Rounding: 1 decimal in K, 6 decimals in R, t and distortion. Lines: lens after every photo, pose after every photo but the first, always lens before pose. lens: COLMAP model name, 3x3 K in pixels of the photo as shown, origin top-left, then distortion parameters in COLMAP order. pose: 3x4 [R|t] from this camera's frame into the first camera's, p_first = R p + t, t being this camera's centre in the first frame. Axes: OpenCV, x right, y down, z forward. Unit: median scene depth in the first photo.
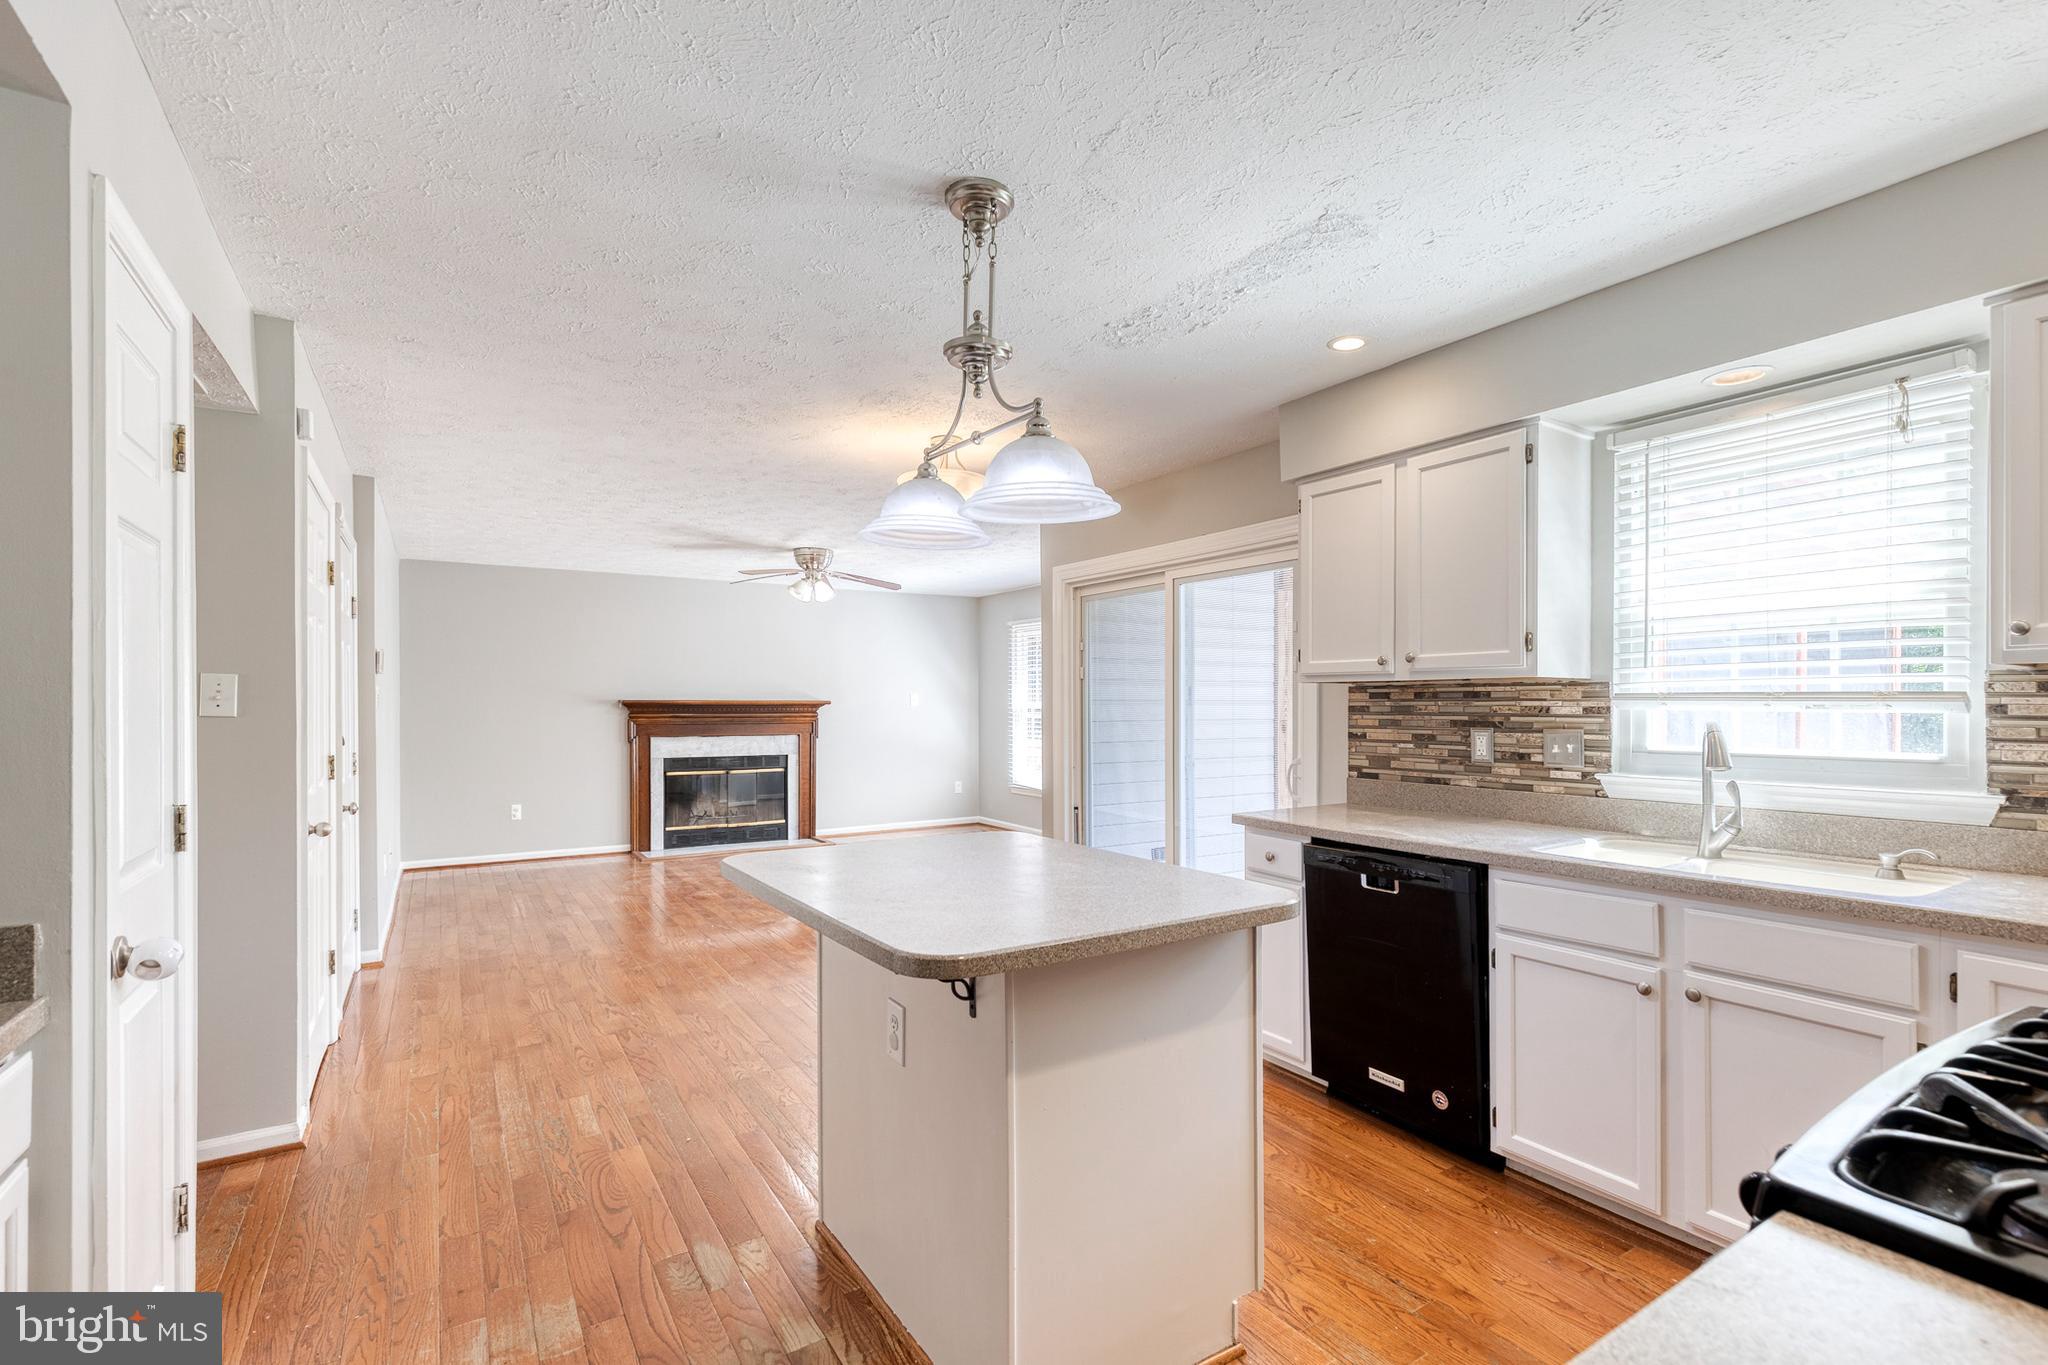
lens RADIAL K [[920.1, 0, 1042.6], [0, 920.1, 707.3], [0, 0, 1]] dist [0.004295, -0.001884]
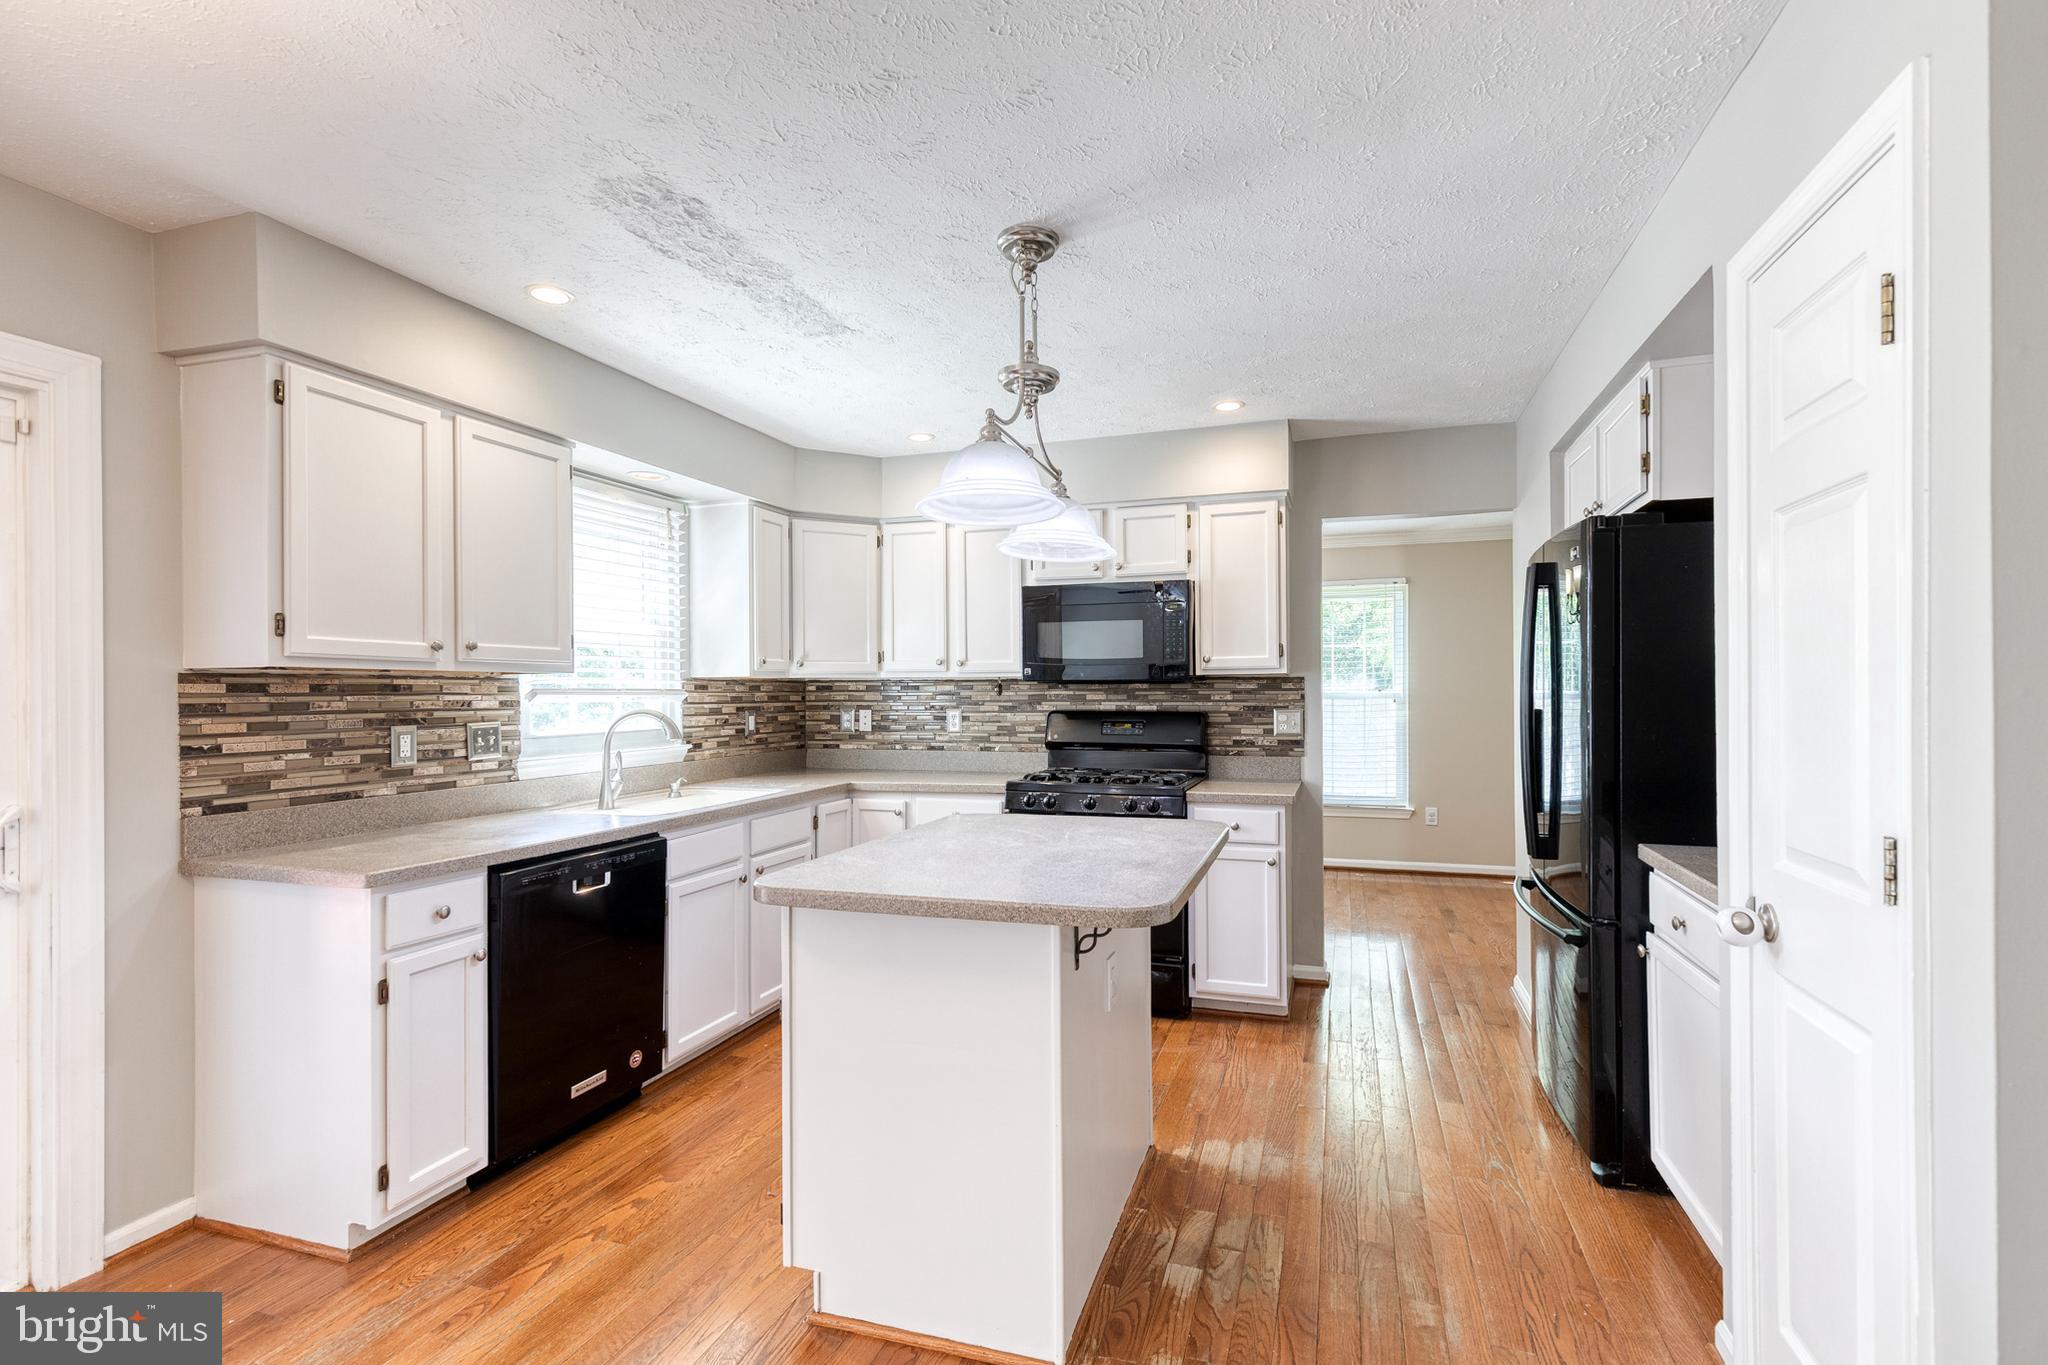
lens RADIAL K [[920.1, 0, 1061.8], [0, 920.1, 695.2], [0, 0, 1]] dist [0.004295, -0.001884]
pose [[-0.637345, 0.003559, 0.770570, -0.551820], [0.011545, 0.999921, 0.004931, -0.003868], [-0.770492, 0.012038, -0.637336, 0.979259]]
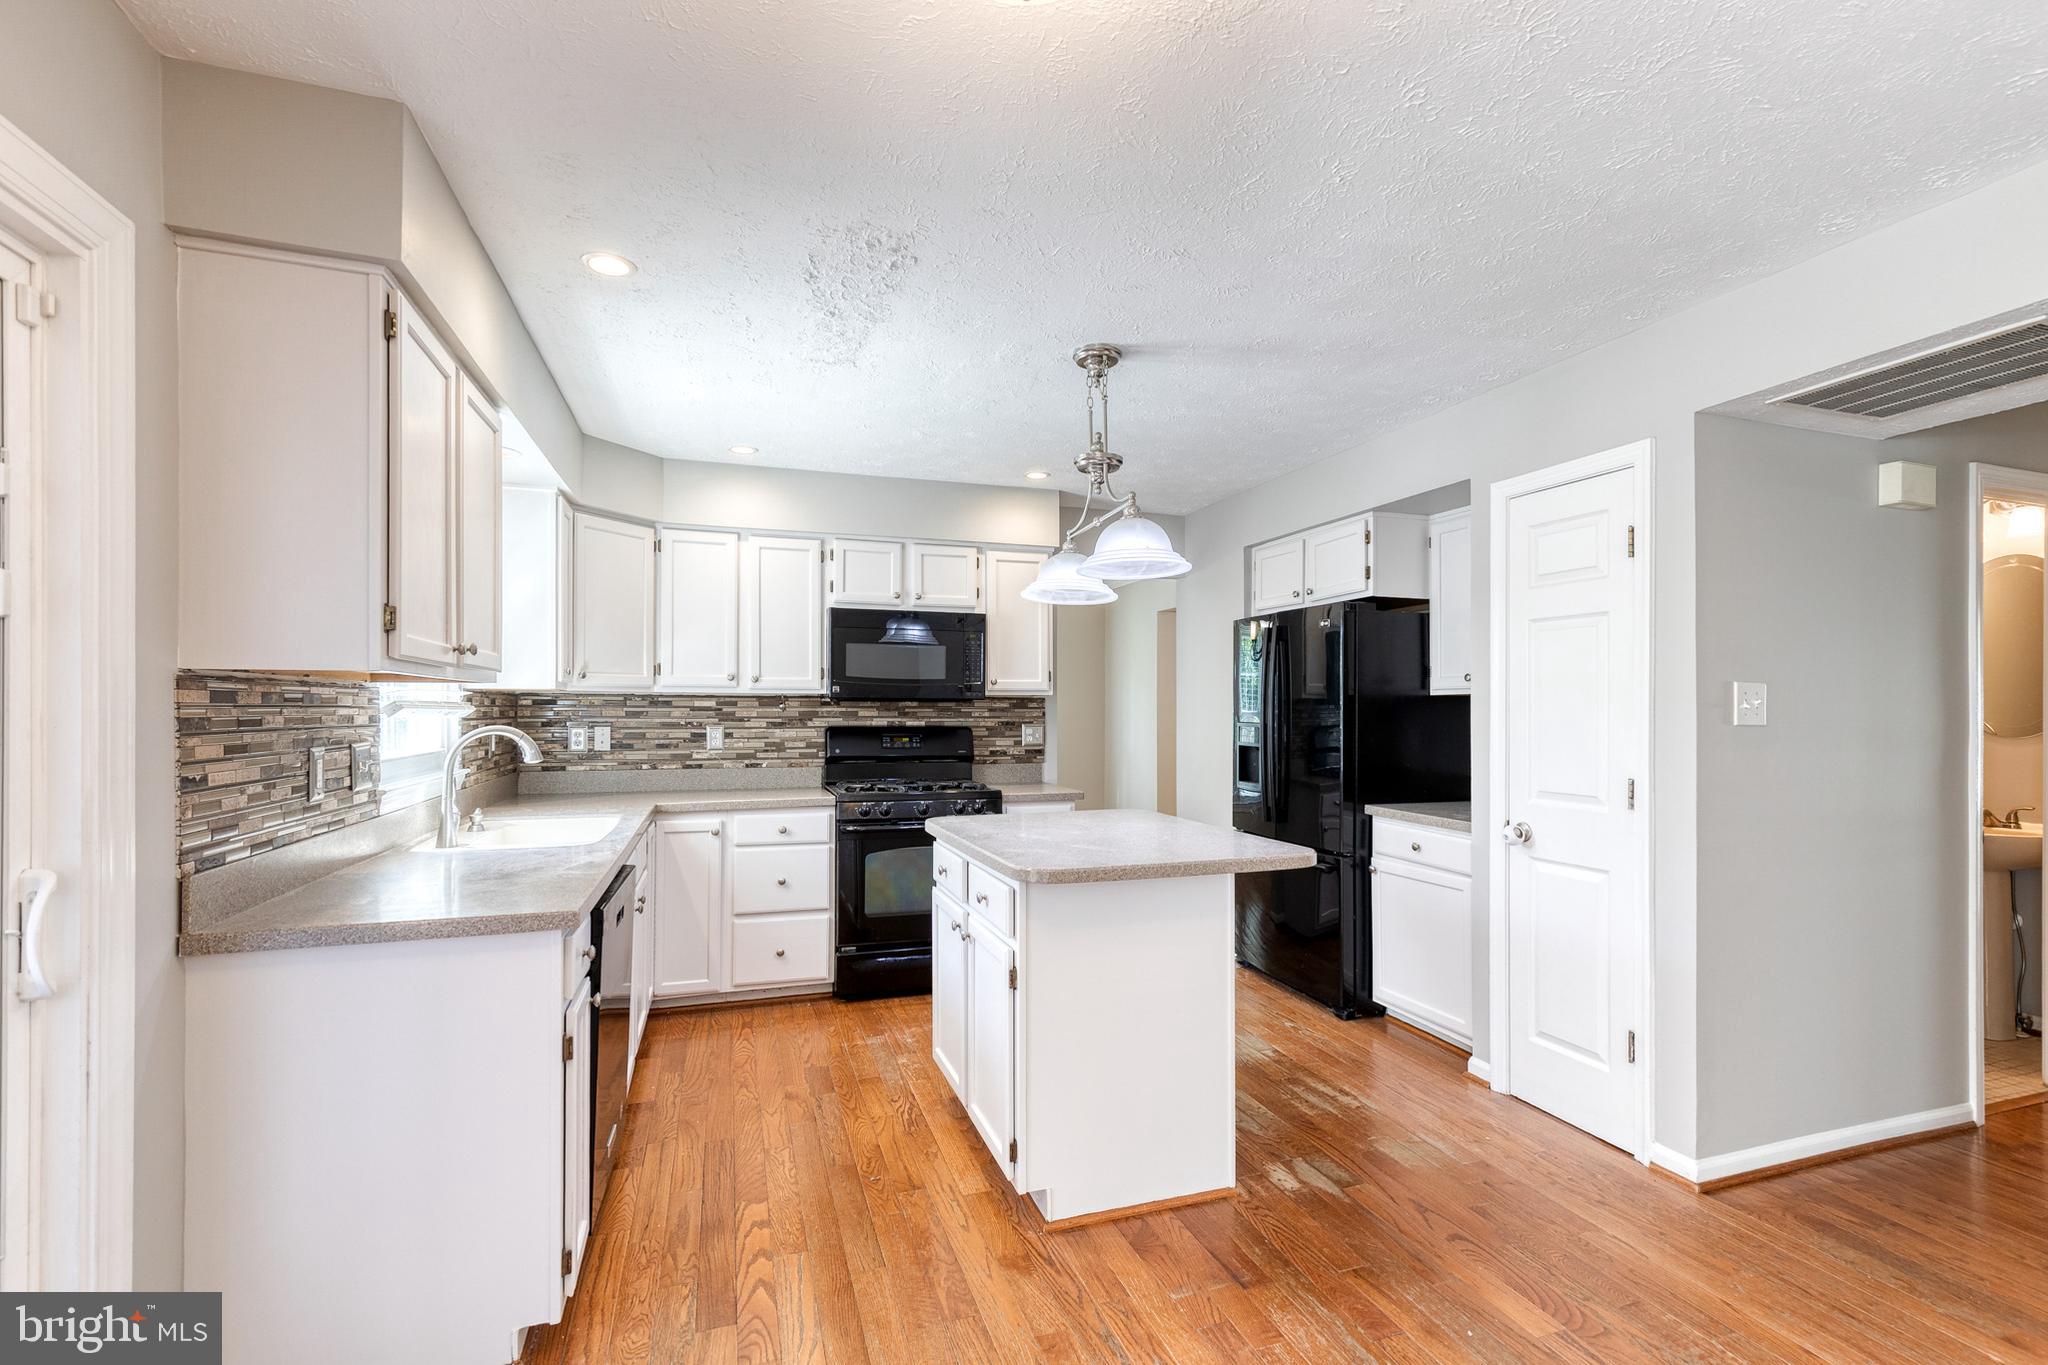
lens RADIAL K [[920.1, 0, 1036.9], [0, 920.1, 706.9], [0, 0, 1]] dist [0.004295, -0.001884]
pose [[-0.969347, 0.000986, 0.245692, -0.187865], [0.001725, 0.999995, 0.002792, -0.007833], [-0.245688, 0.003130, -0.969344, 1.390100]]
